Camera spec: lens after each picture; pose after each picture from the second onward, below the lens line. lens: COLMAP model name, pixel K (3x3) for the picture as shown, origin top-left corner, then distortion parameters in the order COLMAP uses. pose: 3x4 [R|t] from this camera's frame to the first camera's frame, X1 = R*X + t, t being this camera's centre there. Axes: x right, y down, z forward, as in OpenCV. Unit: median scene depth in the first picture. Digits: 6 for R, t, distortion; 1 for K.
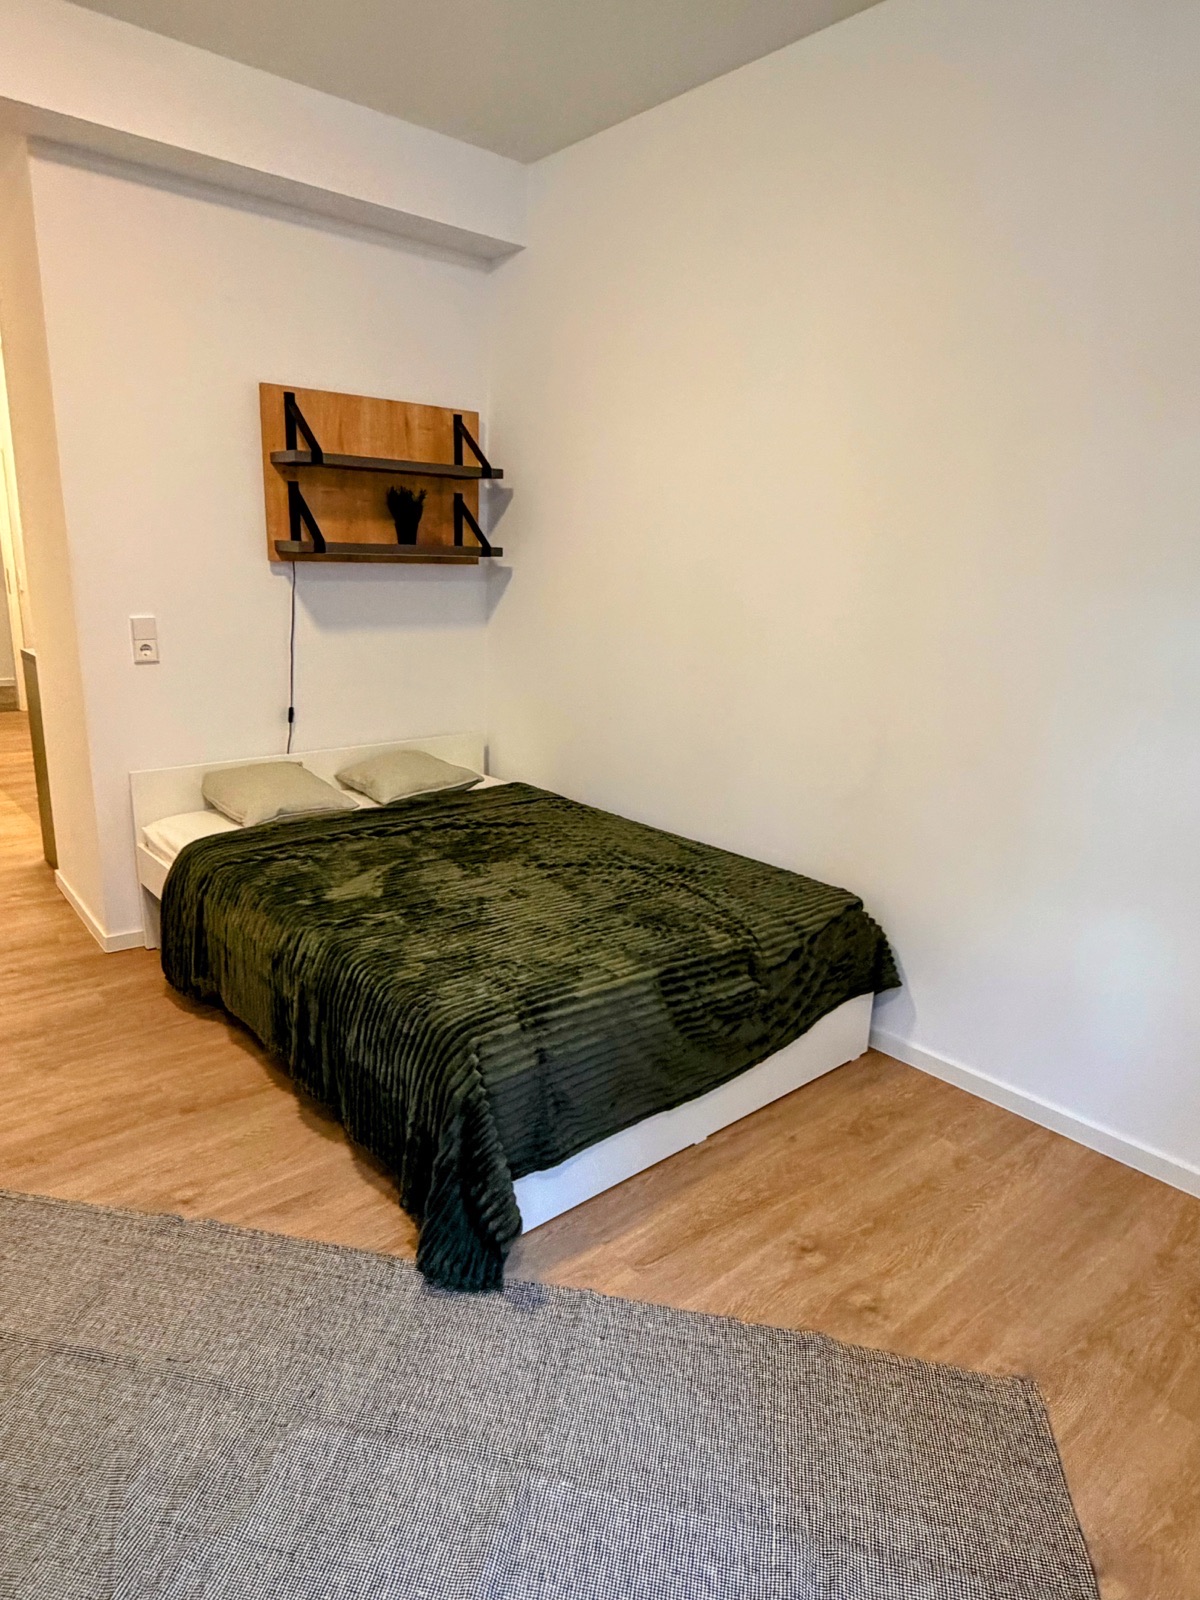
lens RADIAL K [[949.2, 0, 560.3], [0, 949.2, 806.0], [0, 0, 1]] dist [0.001699, 0.000237]
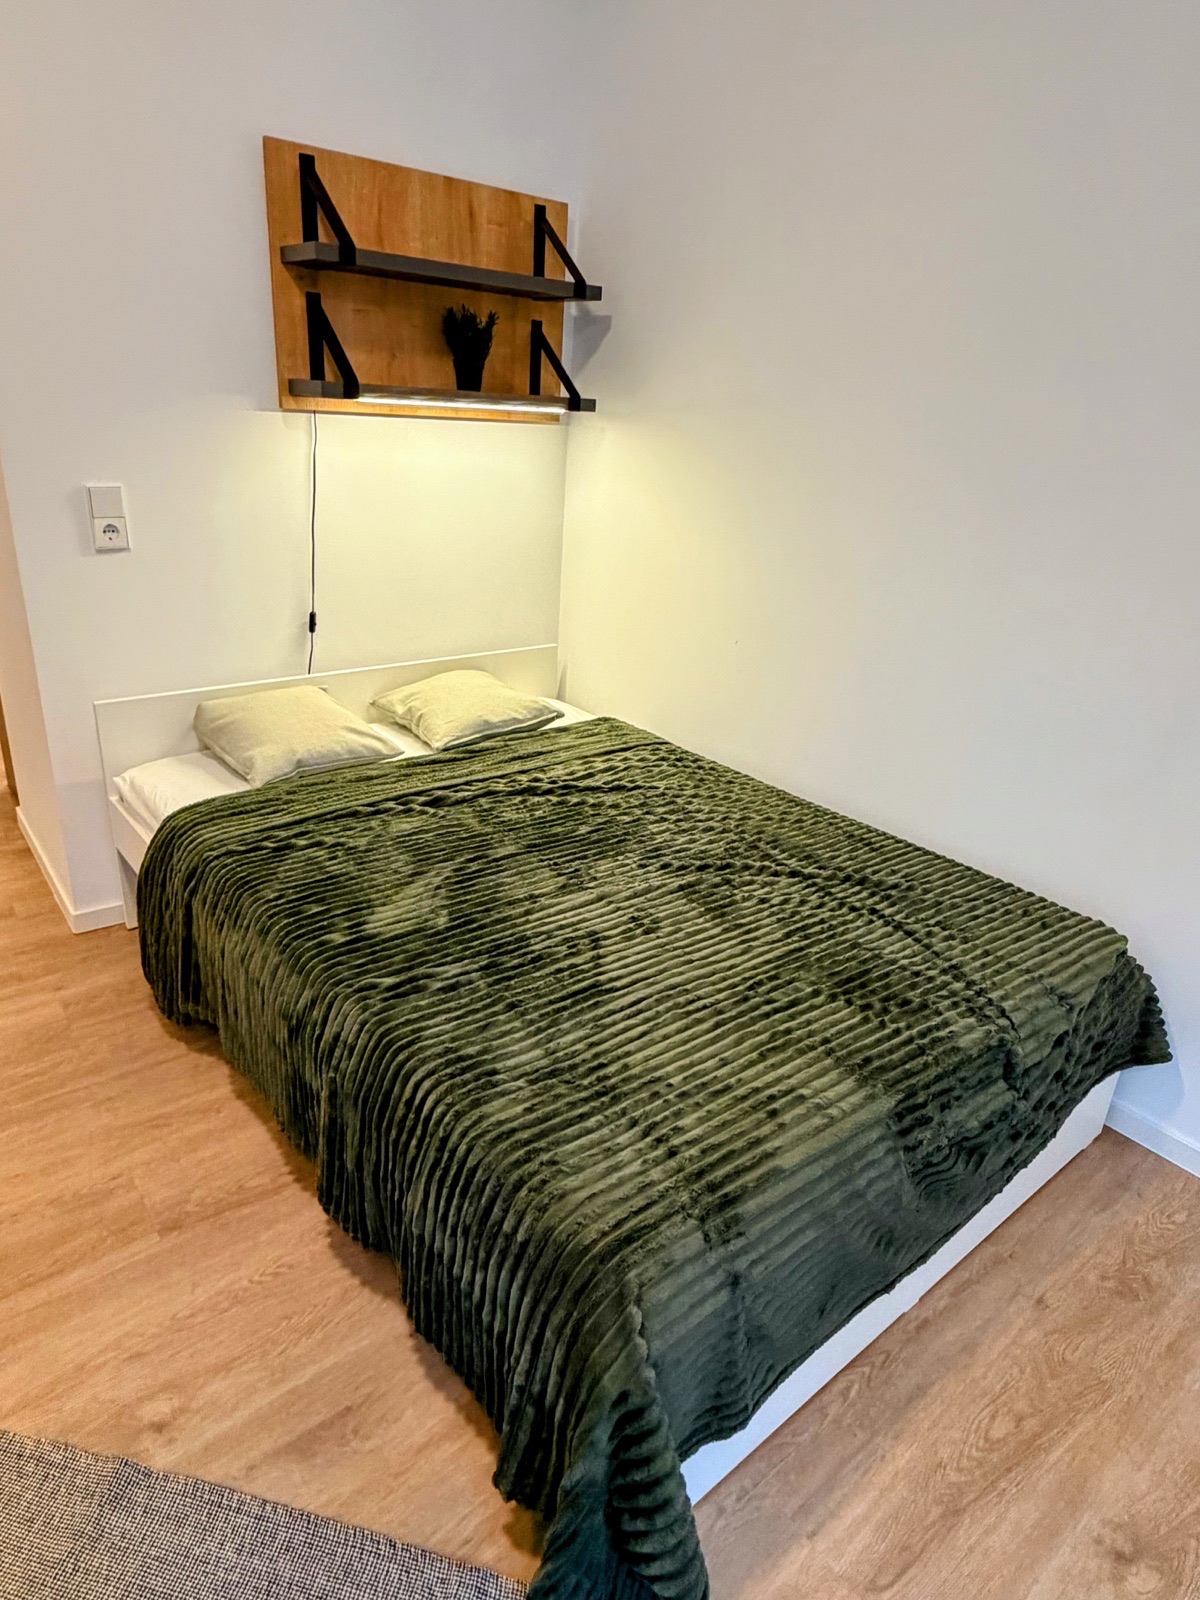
lens RADIAL K [[941.6, 0, 580.0], [0, 941.6, 797.6], [0, 0, 1]] dist [0.001396, -0.000395]
pose [[0.999542, 0.030099, 0.003254, -0.091272], [-0.030266, 0.990864, 0.131424, -0.082864], [0.000732, -0.131463, 0.991321, 0.316099]]
